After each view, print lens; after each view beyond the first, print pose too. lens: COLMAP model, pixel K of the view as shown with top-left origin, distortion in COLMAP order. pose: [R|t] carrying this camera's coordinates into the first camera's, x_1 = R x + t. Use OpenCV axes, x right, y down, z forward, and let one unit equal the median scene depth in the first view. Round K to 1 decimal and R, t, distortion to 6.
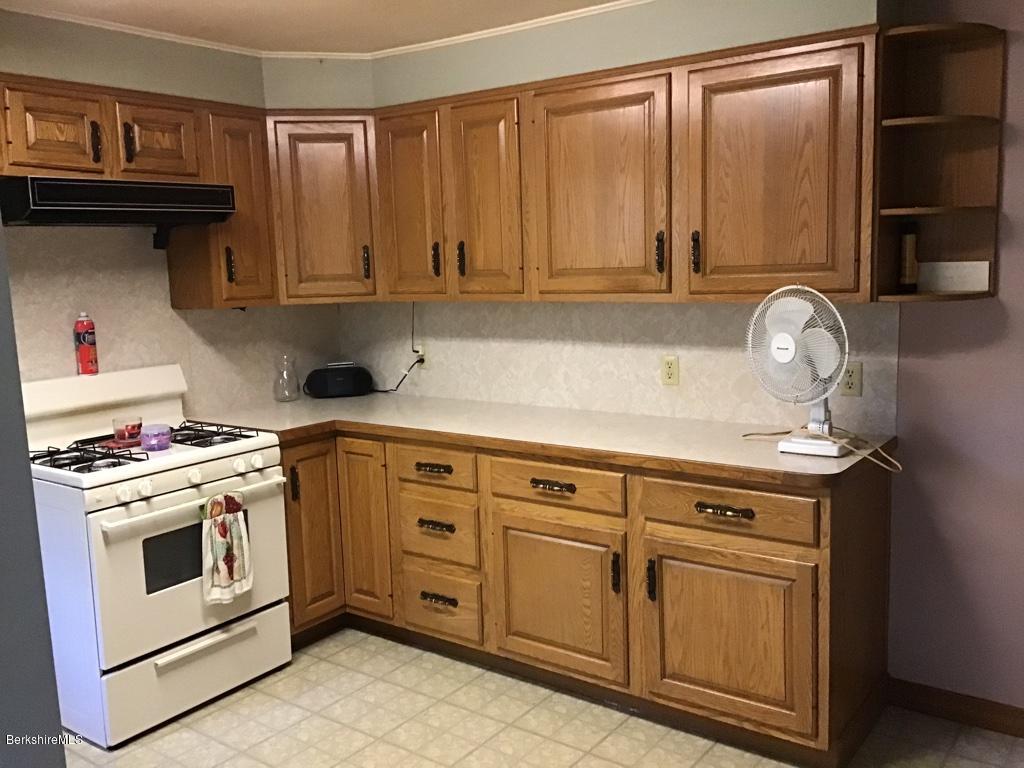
lens RADIAL K [[915.8, 0, 512.8], [0, 915.8, 381.0], [0, 0, 1]] dist [0.096970, -0.161380]
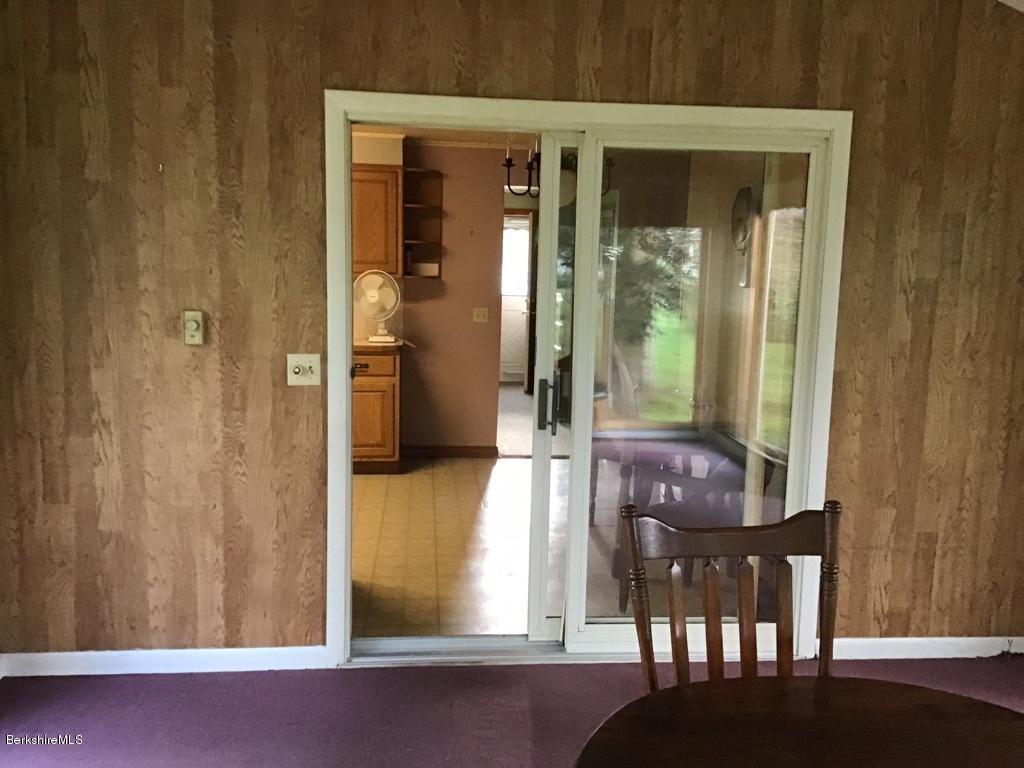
lens RADIAL K [[915.8, 0, 512.8], [0, 915.8, 381.0], [0, 0, 1]] dist [0.096970, -0.161380]
pose [[0.741724, -0.038987, 0.669571, -1.030564], [0.042305, 0.999041, 0.011307, 0.170878], [-0.669370, 0.019940, 0.742662, -0.984935]]
